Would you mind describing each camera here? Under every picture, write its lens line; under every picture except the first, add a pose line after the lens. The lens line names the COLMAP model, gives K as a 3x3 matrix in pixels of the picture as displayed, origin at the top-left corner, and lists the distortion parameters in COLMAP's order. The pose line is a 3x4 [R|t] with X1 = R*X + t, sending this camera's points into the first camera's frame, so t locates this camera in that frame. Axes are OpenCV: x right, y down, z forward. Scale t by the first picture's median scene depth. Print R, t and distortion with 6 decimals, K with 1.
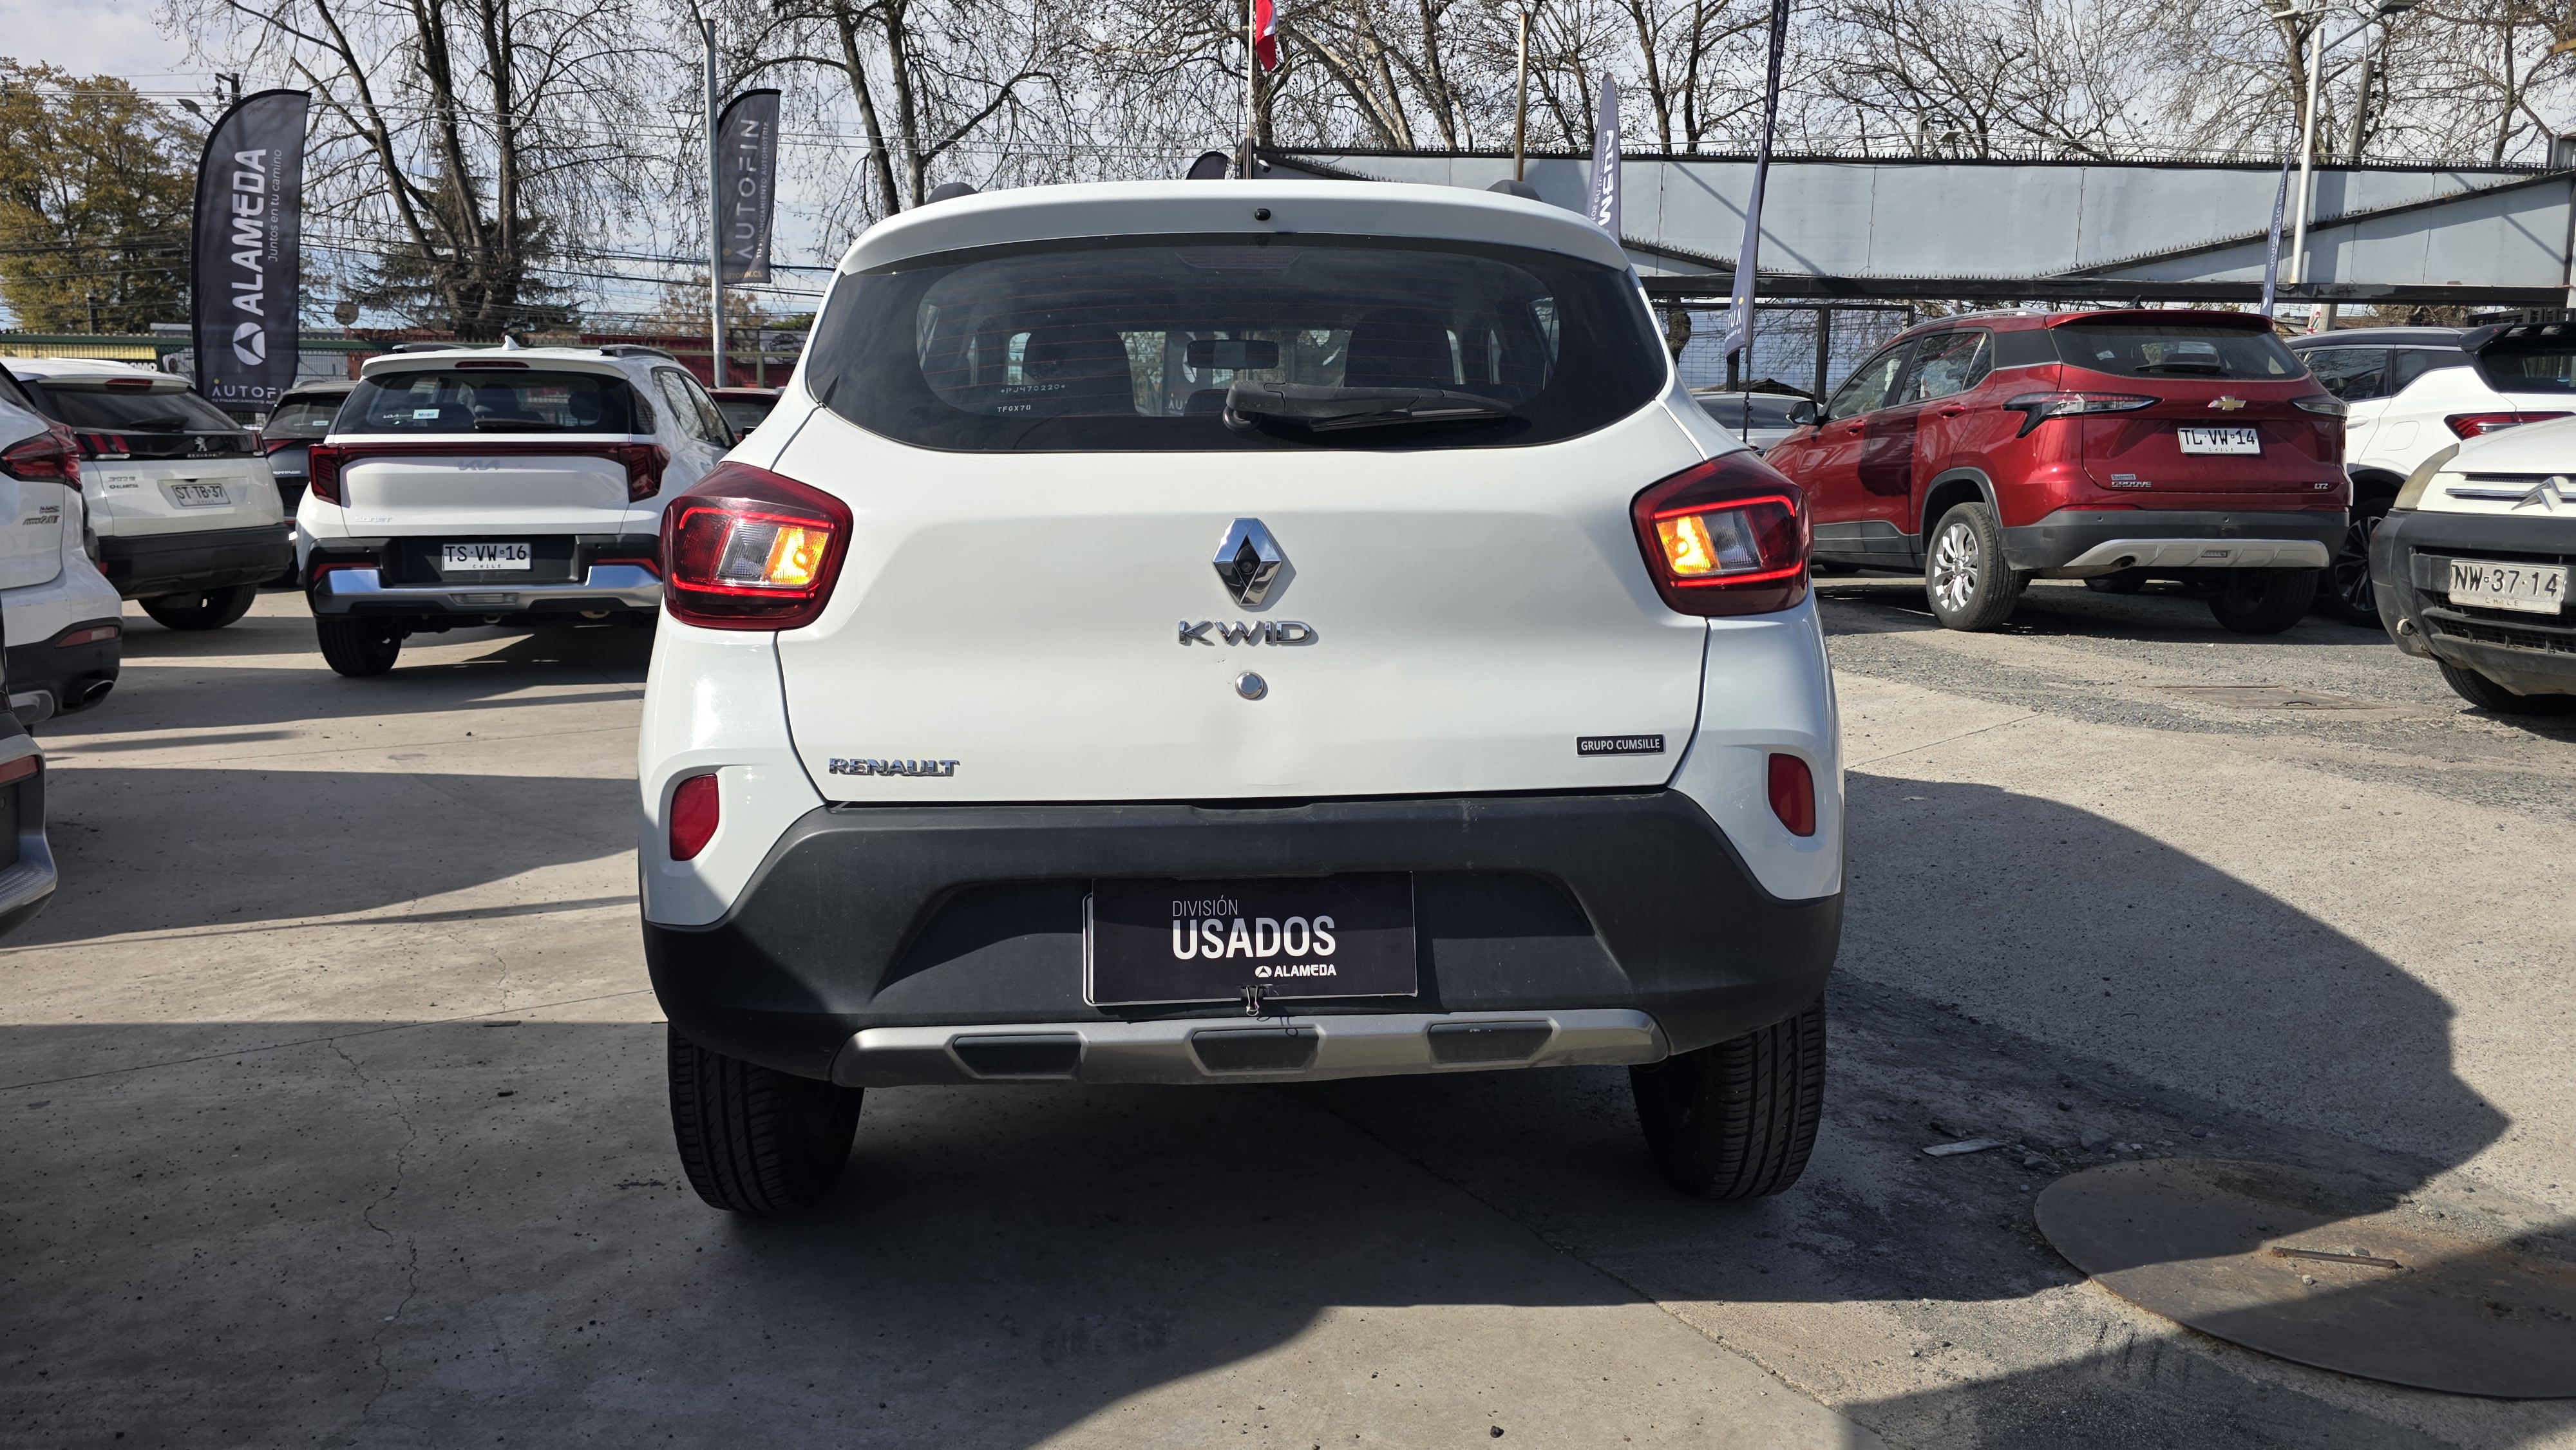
lens RADIAL K [[1747.2, 0, 1299.7], [0, 1747.2, 677.3], [0, 0, 1]] dist [0.063840, -0.061783]
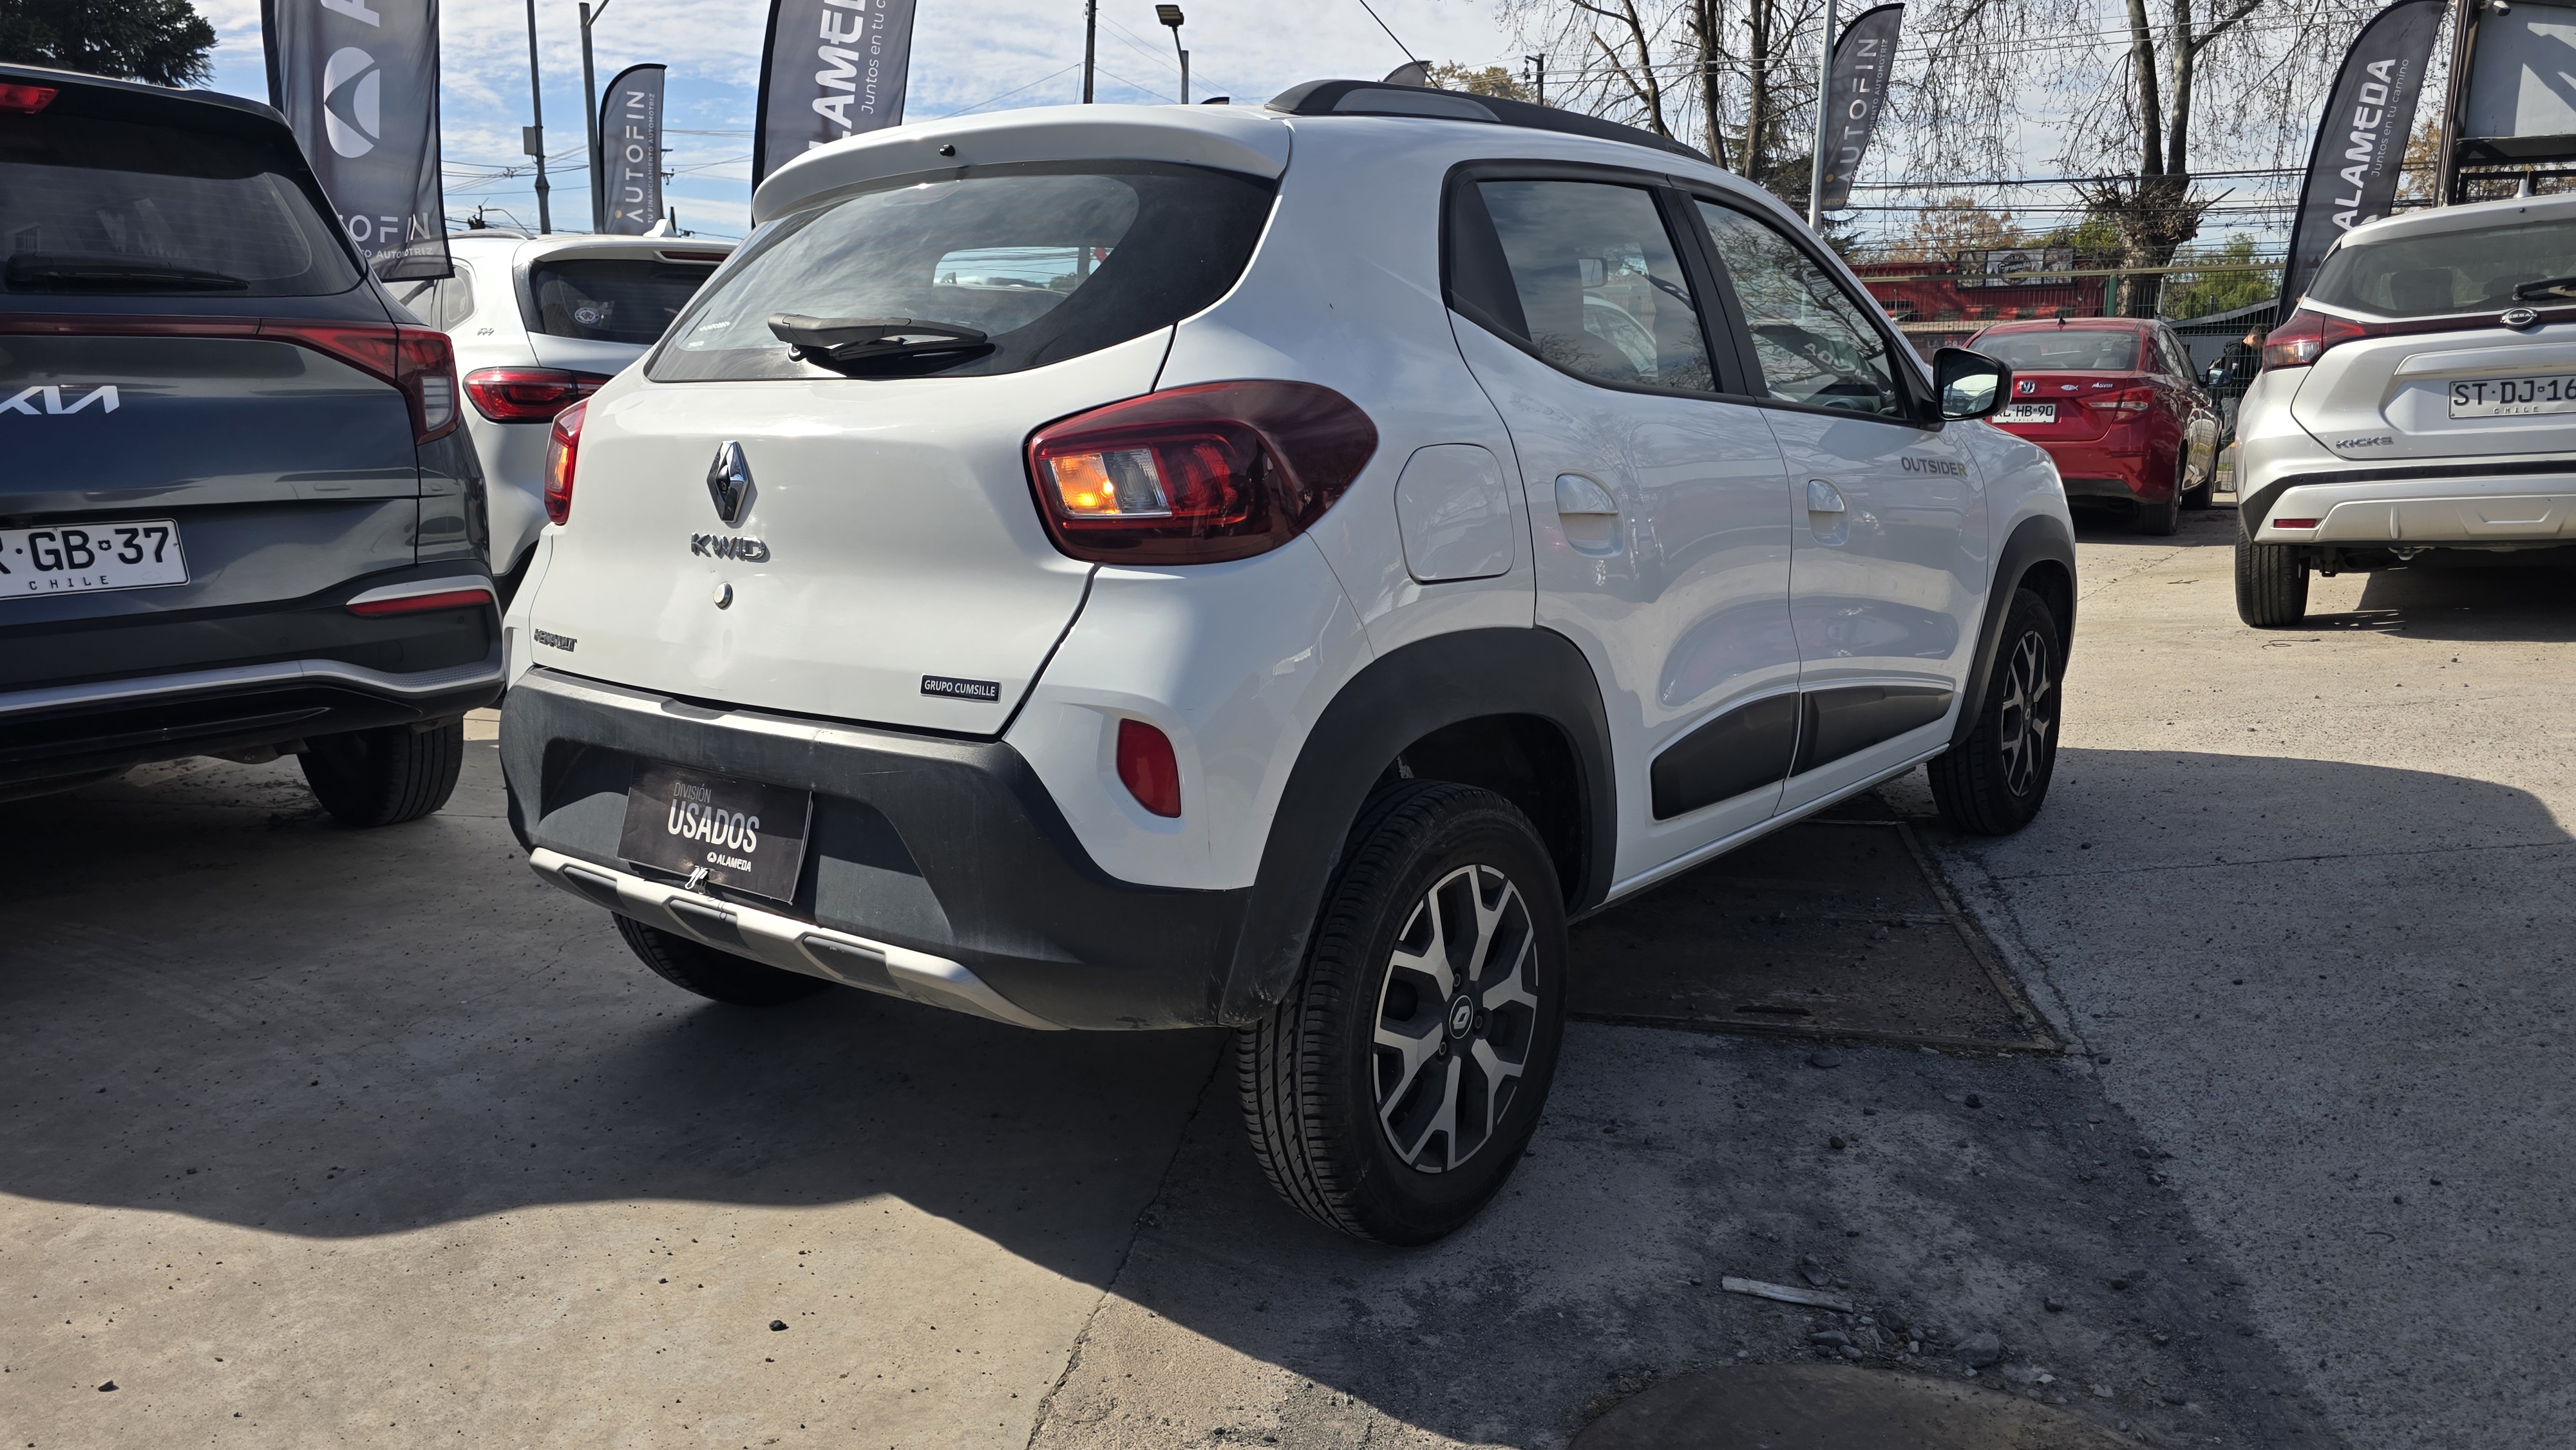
lens RADIAL K [[1747.2, 0, 1299.7], [0, 1747.2, 677.3], [0, 0, 1]] dist [0.063840, -0.061783]
pose [[0.757035, 0.104641, -0.644941, 0.247947], [-0.078928, 0.994509, 0.068712, -0.012675], [0.648590, -0.001114, 0.761138, 0.102890]]
